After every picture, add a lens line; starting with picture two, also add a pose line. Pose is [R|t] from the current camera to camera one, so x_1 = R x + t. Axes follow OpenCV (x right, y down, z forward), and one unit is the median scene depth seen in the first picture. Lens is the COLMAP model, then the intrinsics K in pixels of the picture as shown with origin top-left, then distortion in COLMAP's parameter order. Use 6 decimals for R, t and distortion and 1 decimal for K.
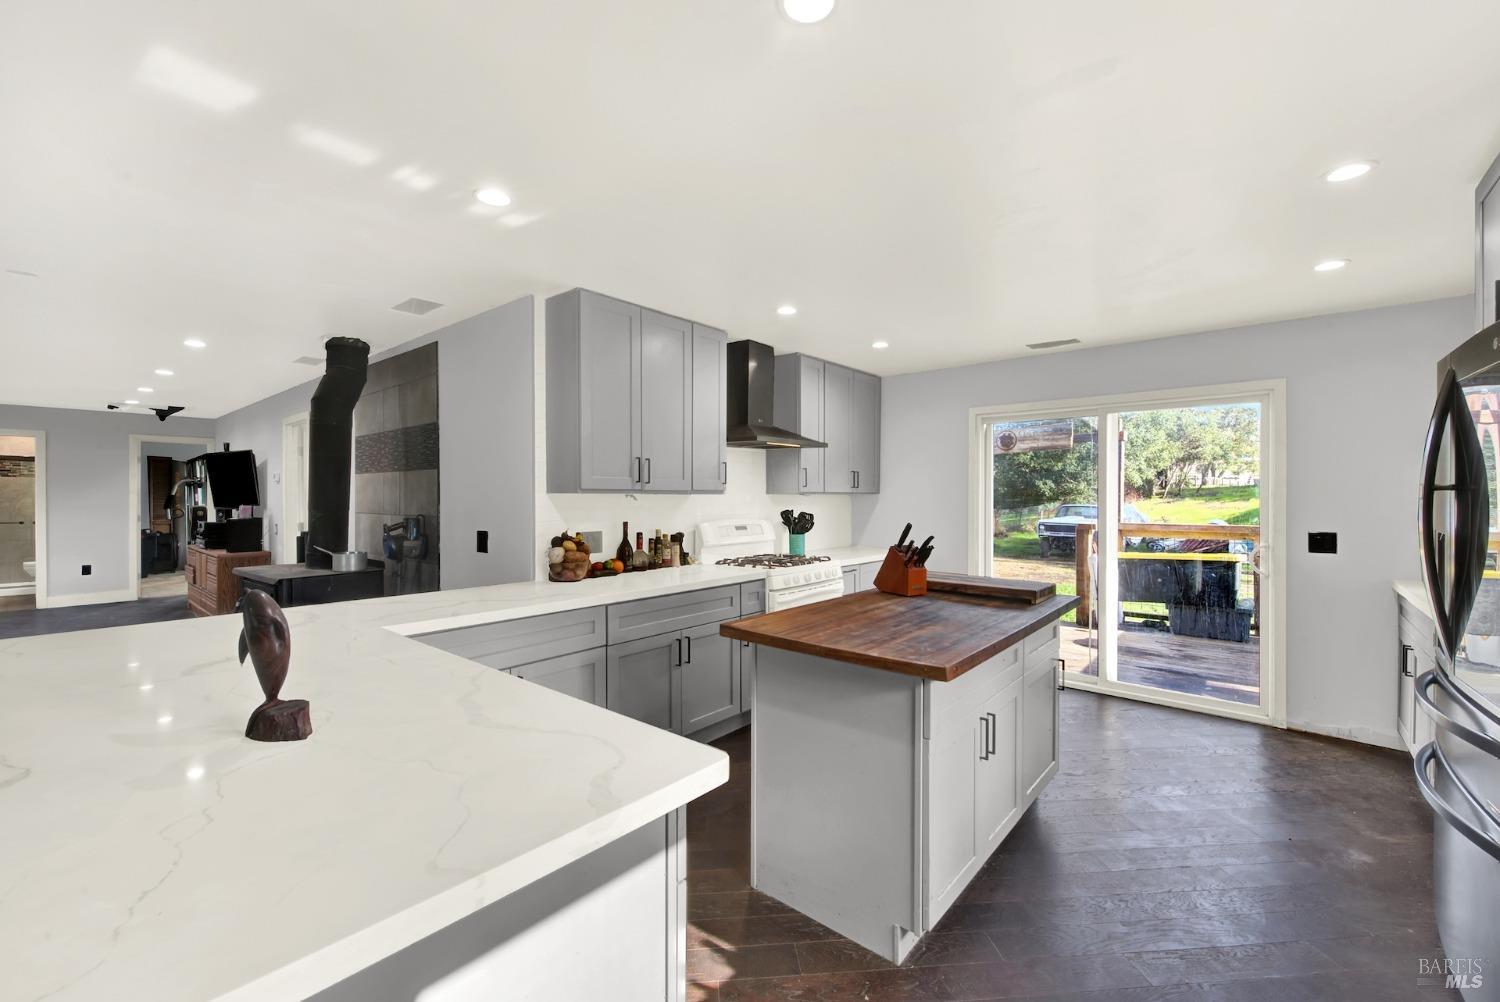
lens RADIAL K [[620.8, 0, 755.2], [0, 620.8, 494.9], [0, 0, 1]] dist [0.001991, -0.000266]
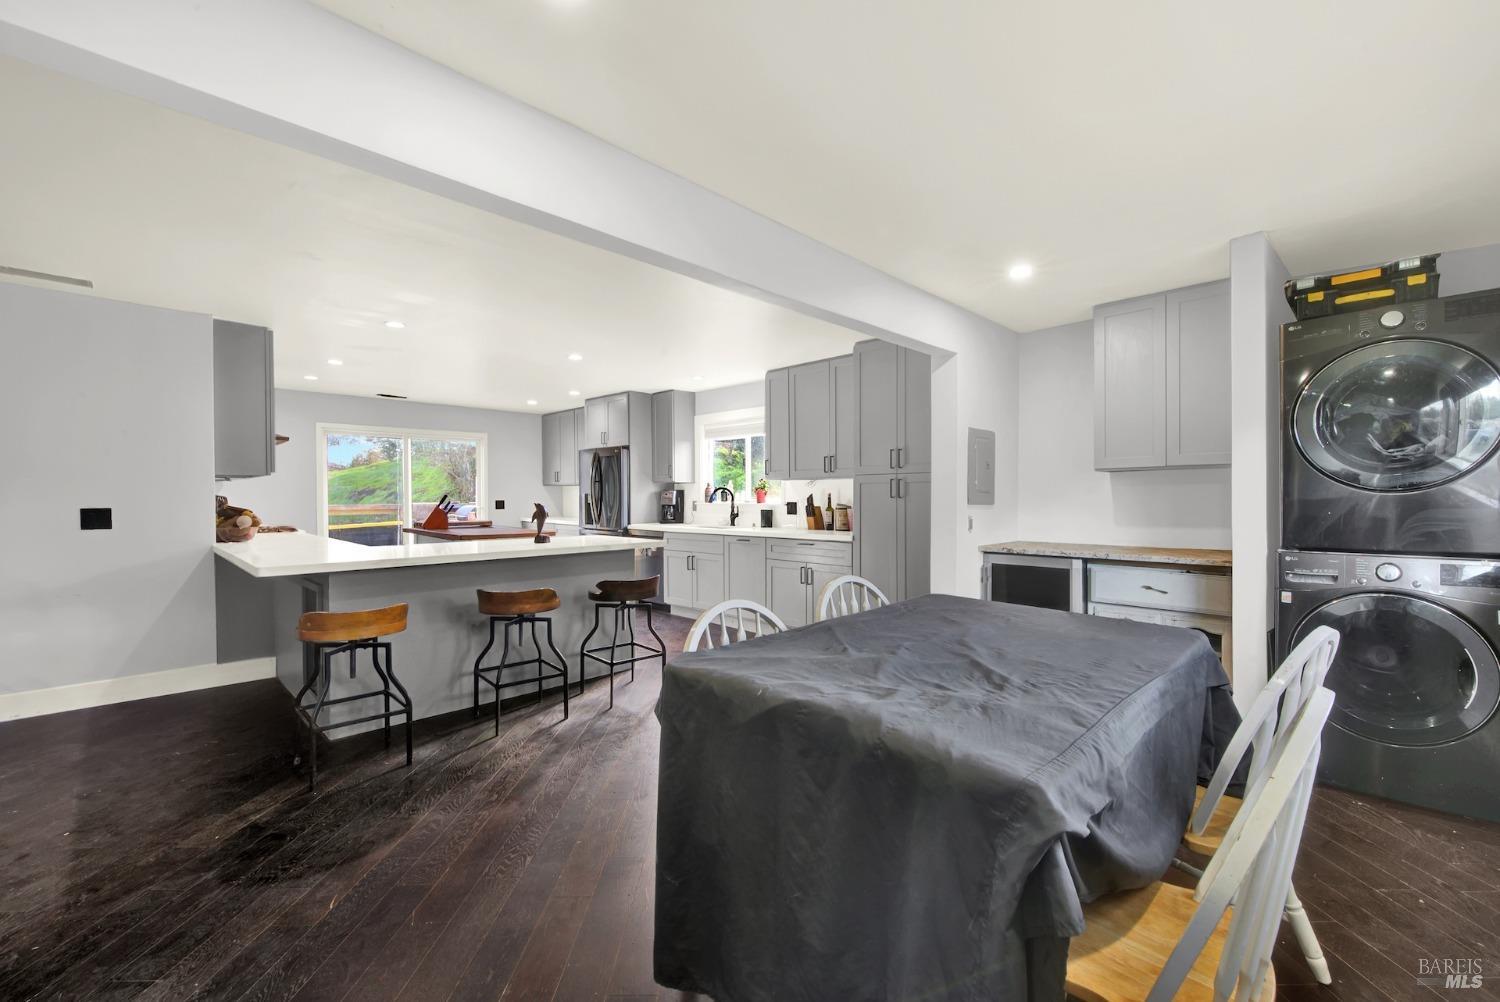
lens RADIAL K [[612.0, 0, 757.6], [0, 612.0, 501.4], [0, 0, 1]] dist [0.001135, -0.000692]
pose [[0.074598, -0.010991, 0.997153, -1.247029], [-0.002906, 0.999933, 0.011239, 0.030220], [-0.997209, -0.003736, 0.074561, -0.154826]]
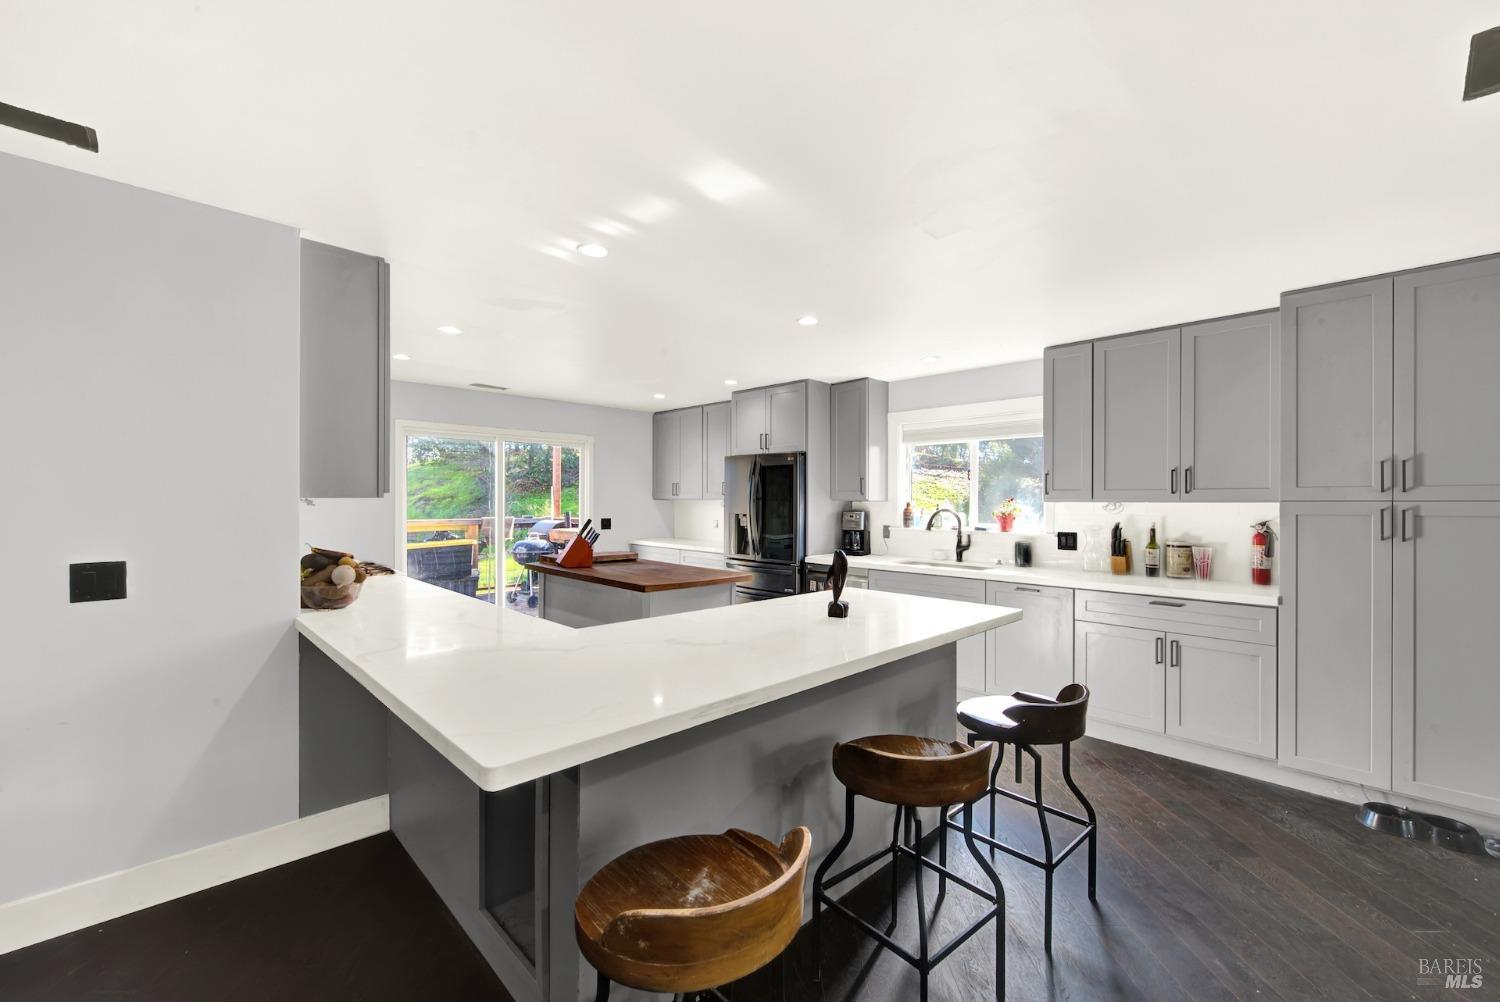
lens RADIAL K [[612.0, 0, 757.6], [0, 612.0, 501.4], [0, 0, 1]] dist [0.001135, -0.000692]
pose [[0.094362, -0.001137, 0.995537, -0.854283], [-0.009775, 0.999950, 0.002068, -0.002707], [-0.995490, -0.009927, 0.094347, 0.318424]]
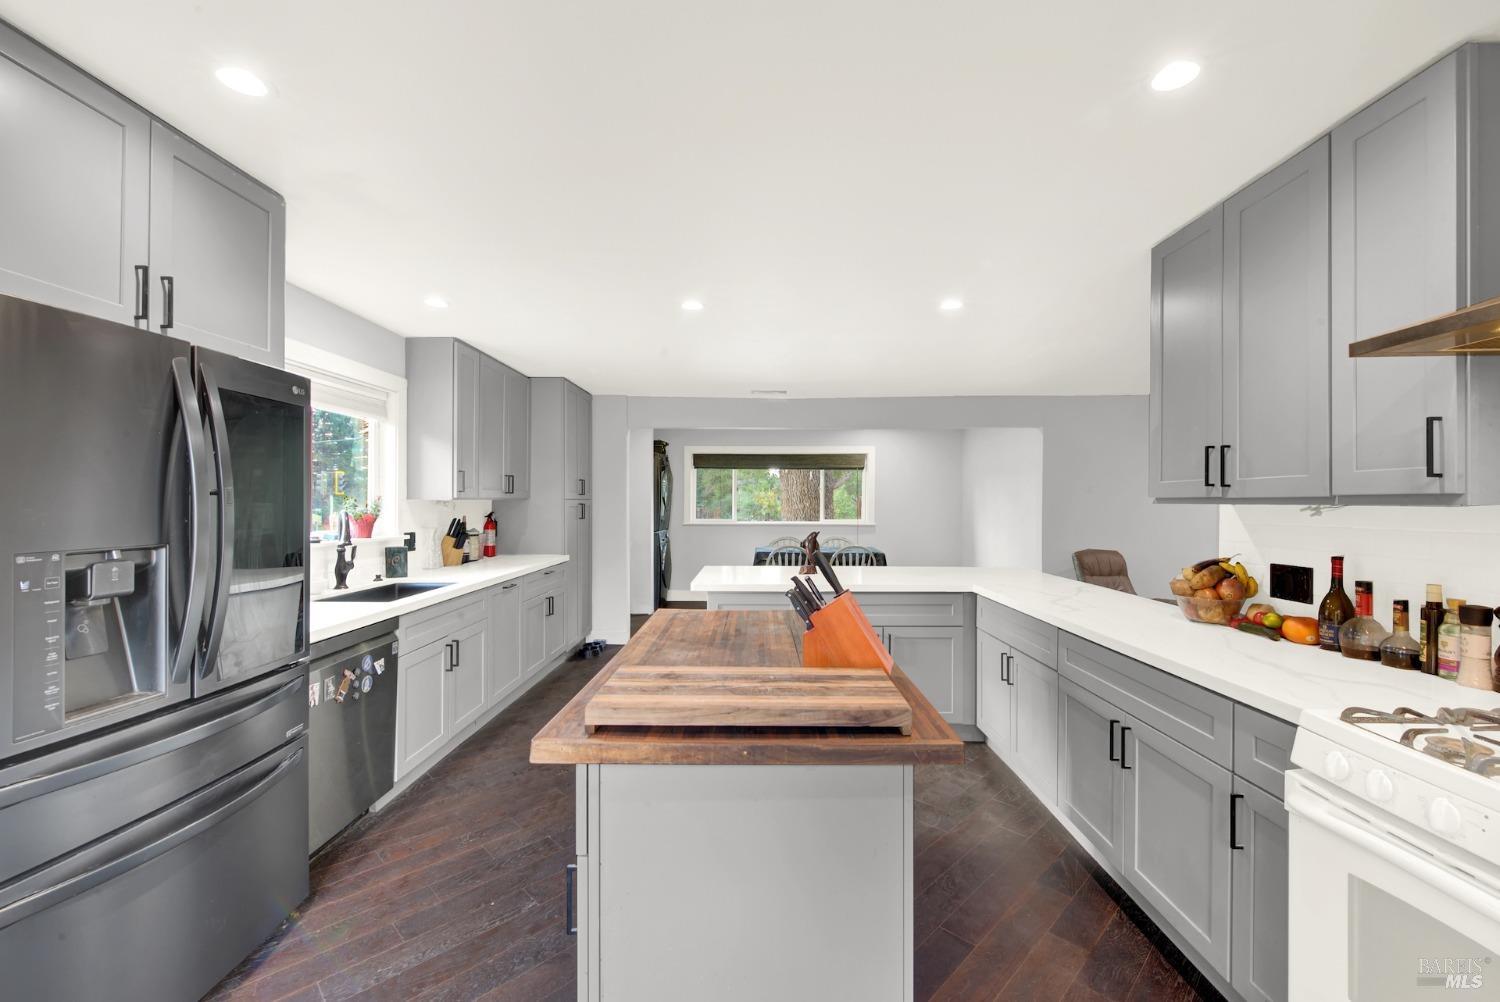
lens RADIAL K [[611.5, 0, 755.3], [0, 611.5, 503.8], [0, 0, 1]] dist [-0.000485, -0.002757]
pose [[-0.771112, -0.004786, -0.636682, 0.479499], [-0.005021, 0.999986, -0.001435, 0.000895], [0.636680, 0.002090, -0.771125, 1.009262]]
